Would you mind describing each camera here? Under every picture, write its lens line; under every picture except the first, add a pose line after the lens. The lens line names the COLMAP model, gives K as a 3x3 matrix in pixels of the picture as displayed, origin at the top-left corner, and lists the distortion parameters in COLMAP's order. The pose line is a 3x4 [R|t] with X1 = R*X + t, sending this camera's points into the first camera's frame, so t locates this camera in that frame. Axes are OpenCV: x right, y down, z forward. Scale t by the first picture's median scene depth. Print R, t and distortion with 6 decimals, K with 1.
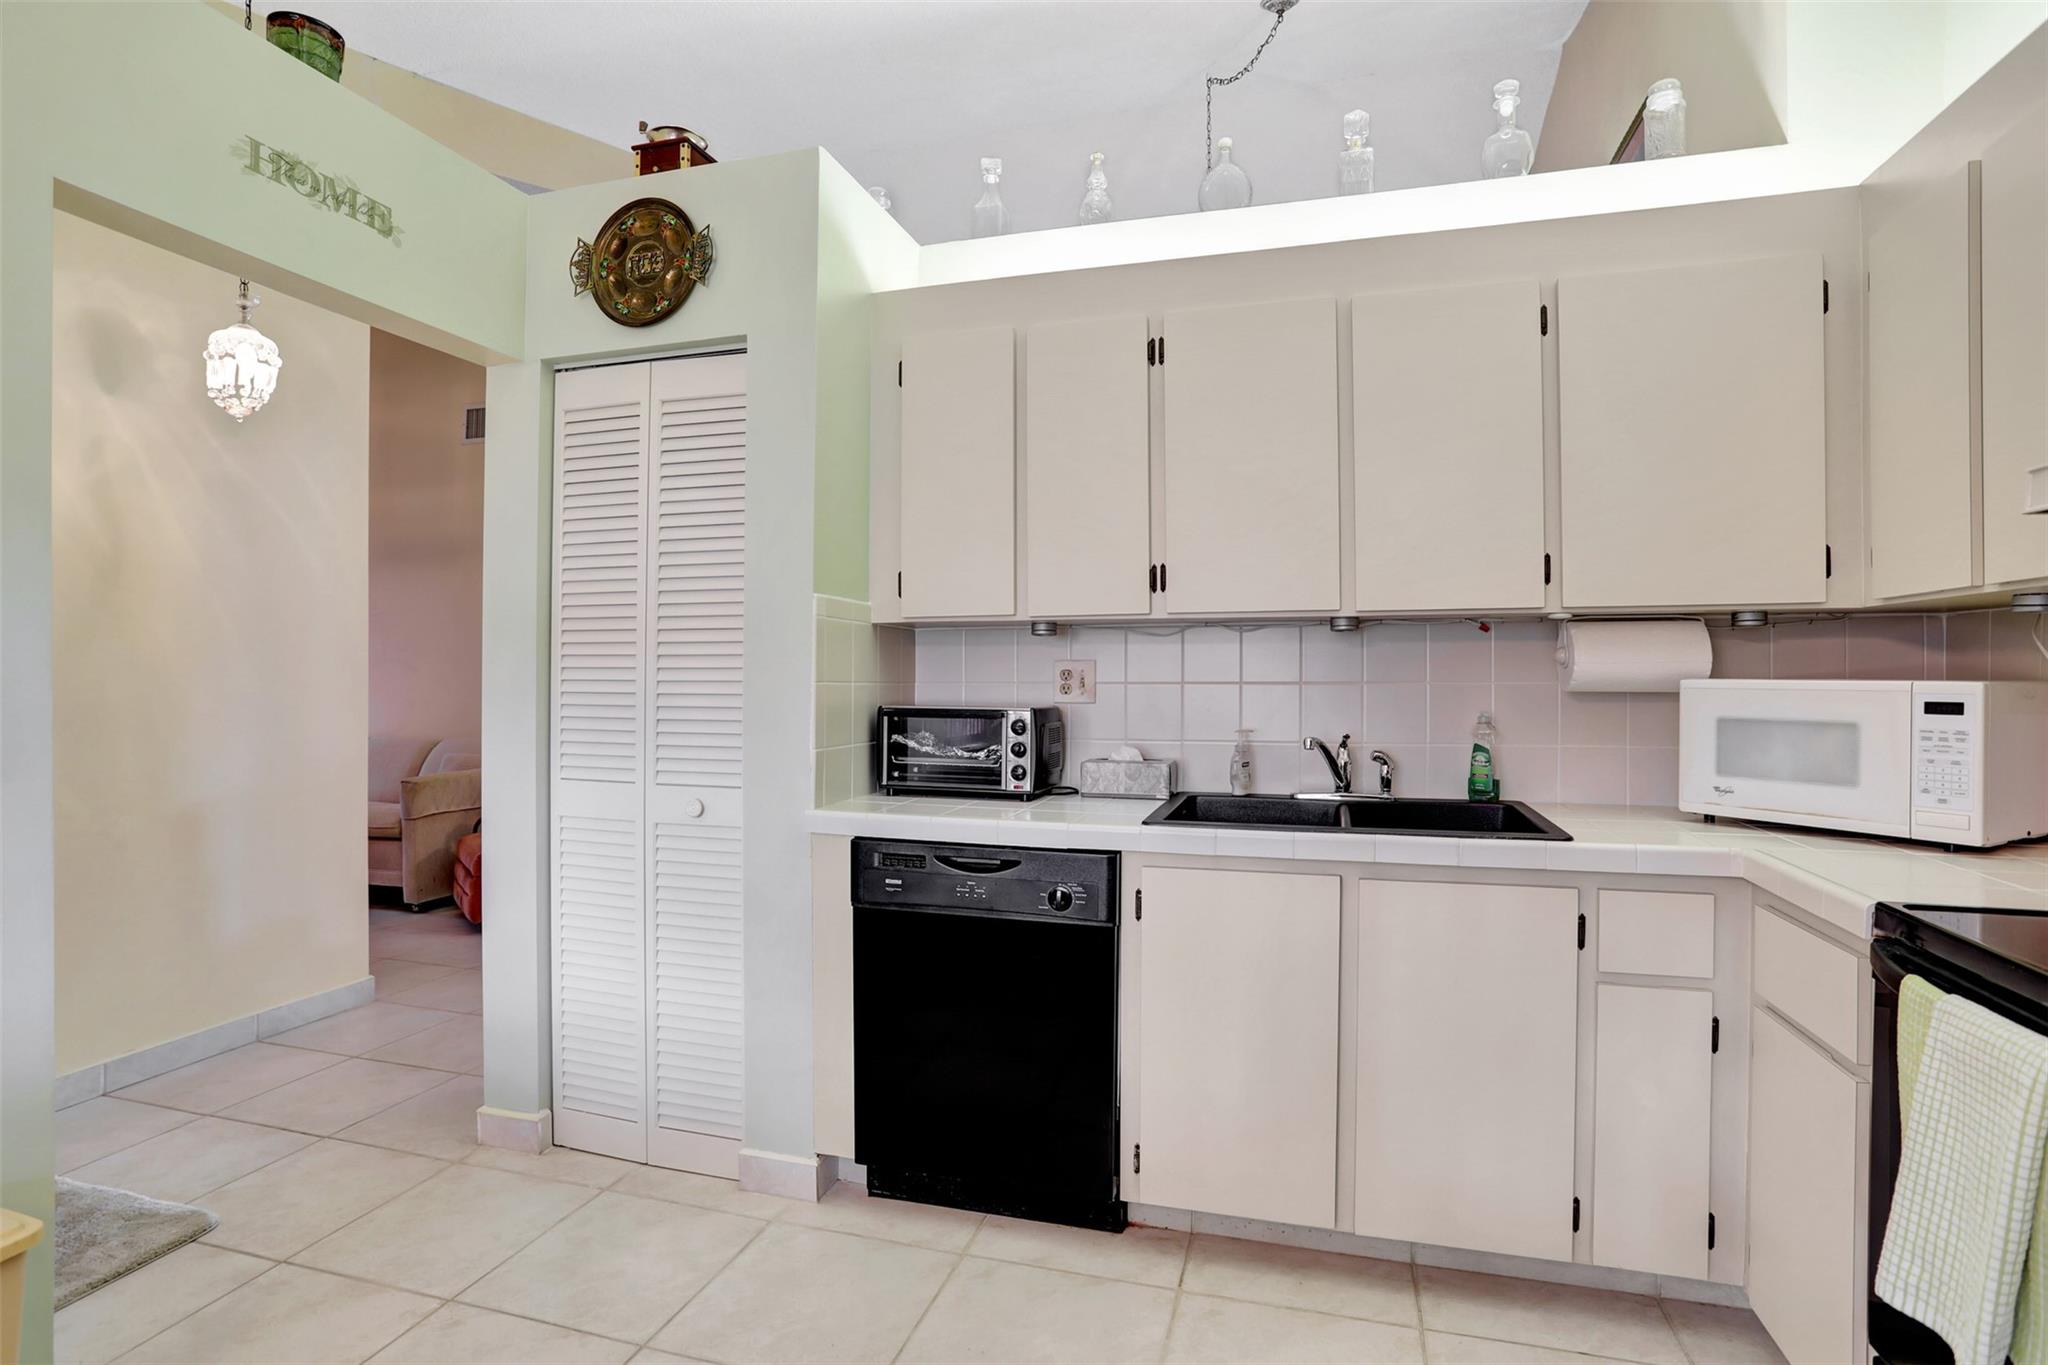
lens RADIAL K [[1017.0, 0, 1030.7], [0, 1017.0, 686.9], [0, 0, 1]] dist [-0.039060, 0.012723]
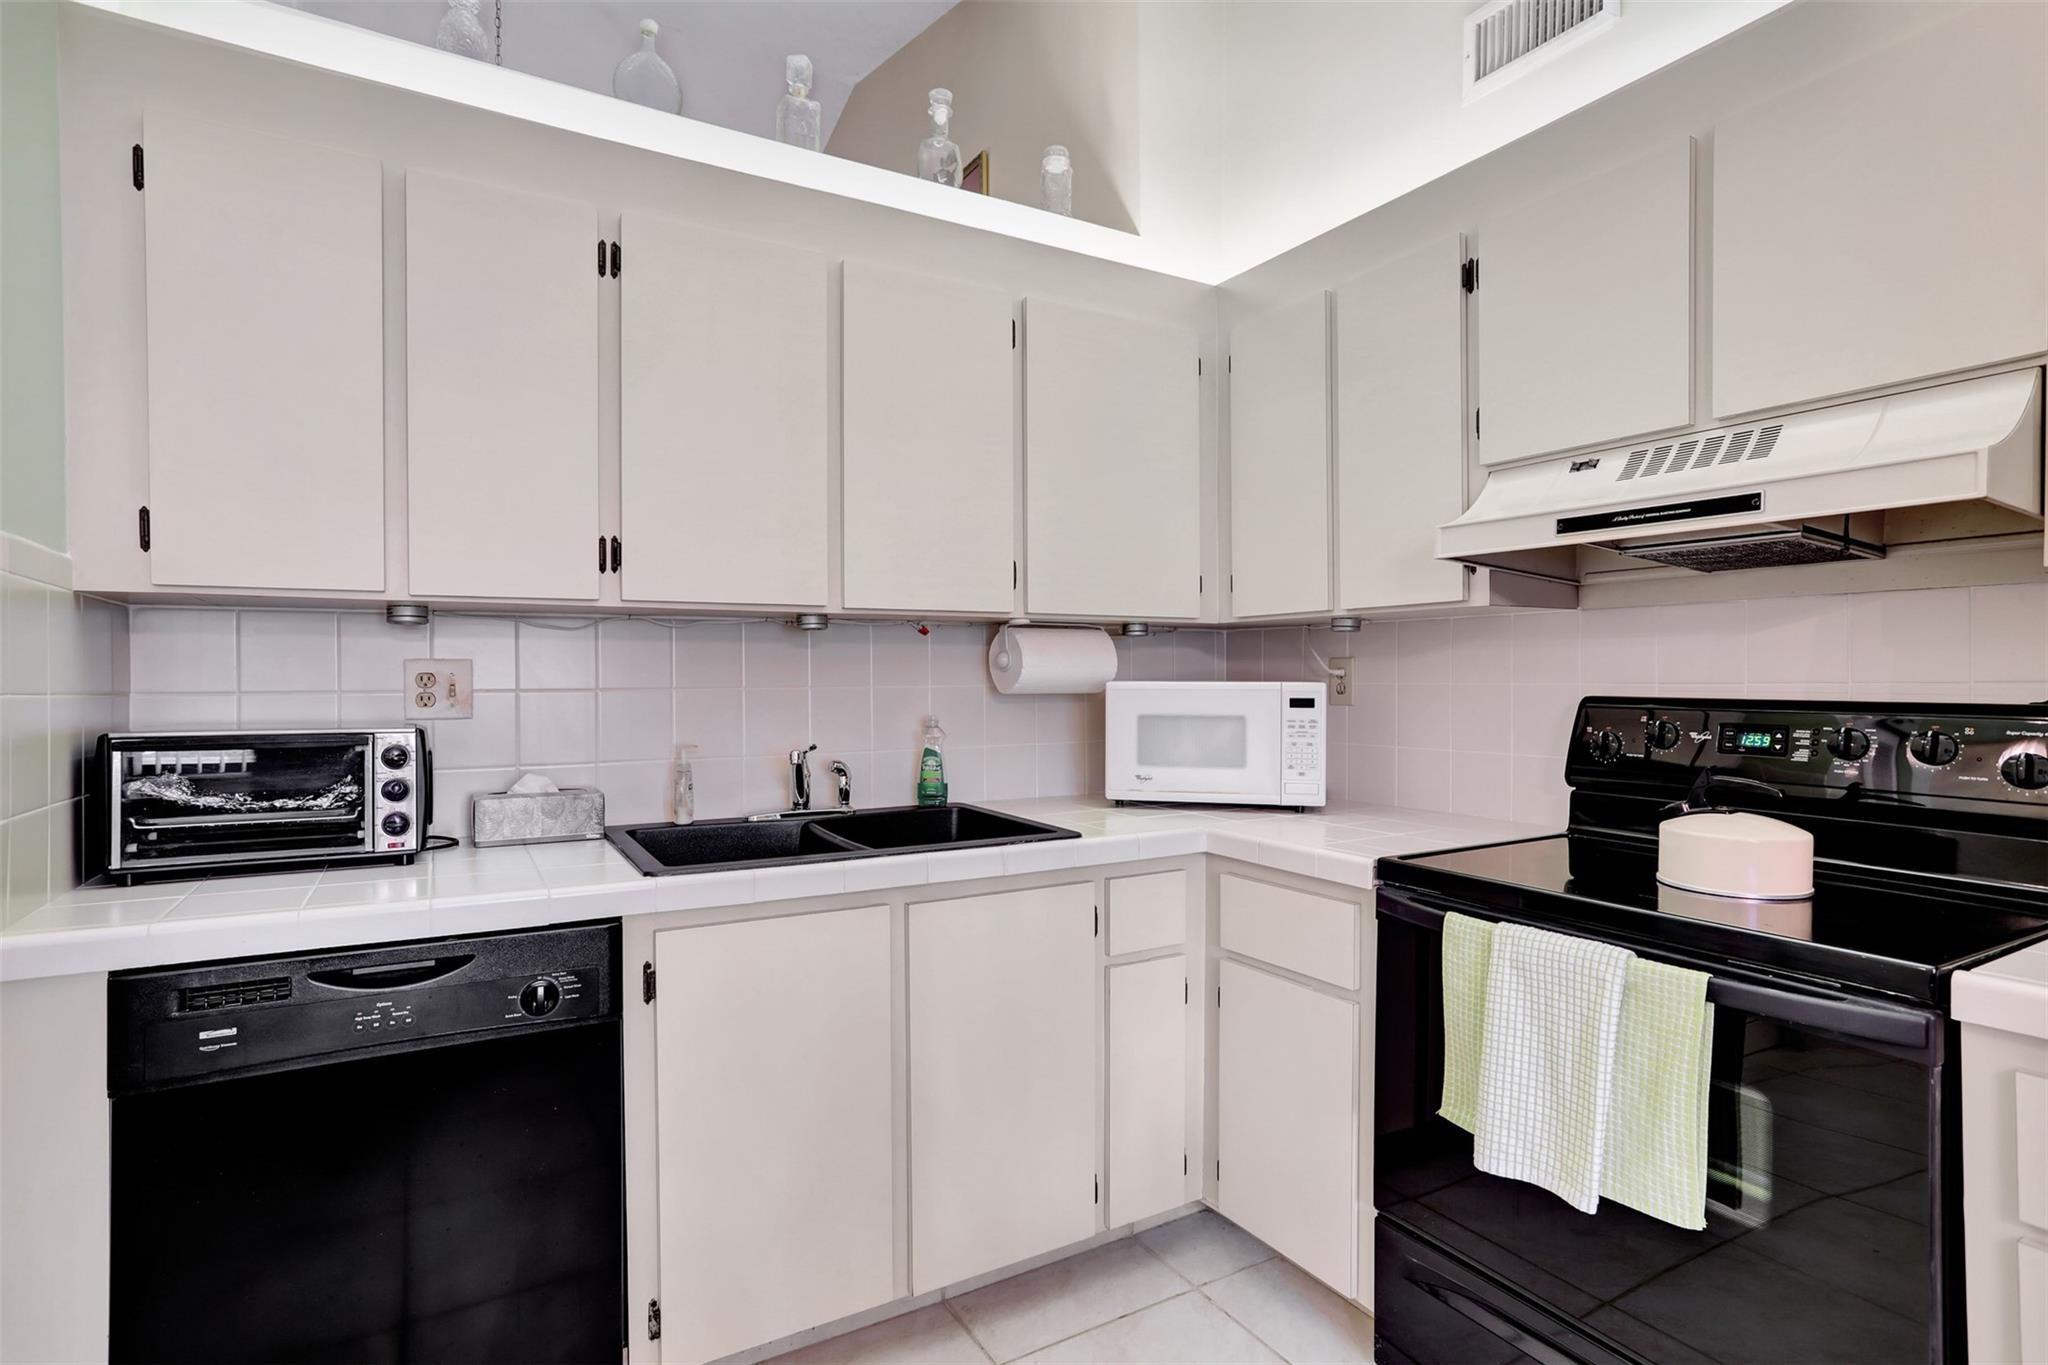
lens RADIAL K [[1017.0, 0, 1034.3], [0, 1017.0, 691.1], [0, 0, 1]] dist [-0.039060, 0.012723]
pose [[0.692088, -0.010569, 0.721736, -0.224186], [0.010837, 0.999932, 0.004251, -0.002485], [-0.721732, 0.004879, 0.692156, 0.263387]]
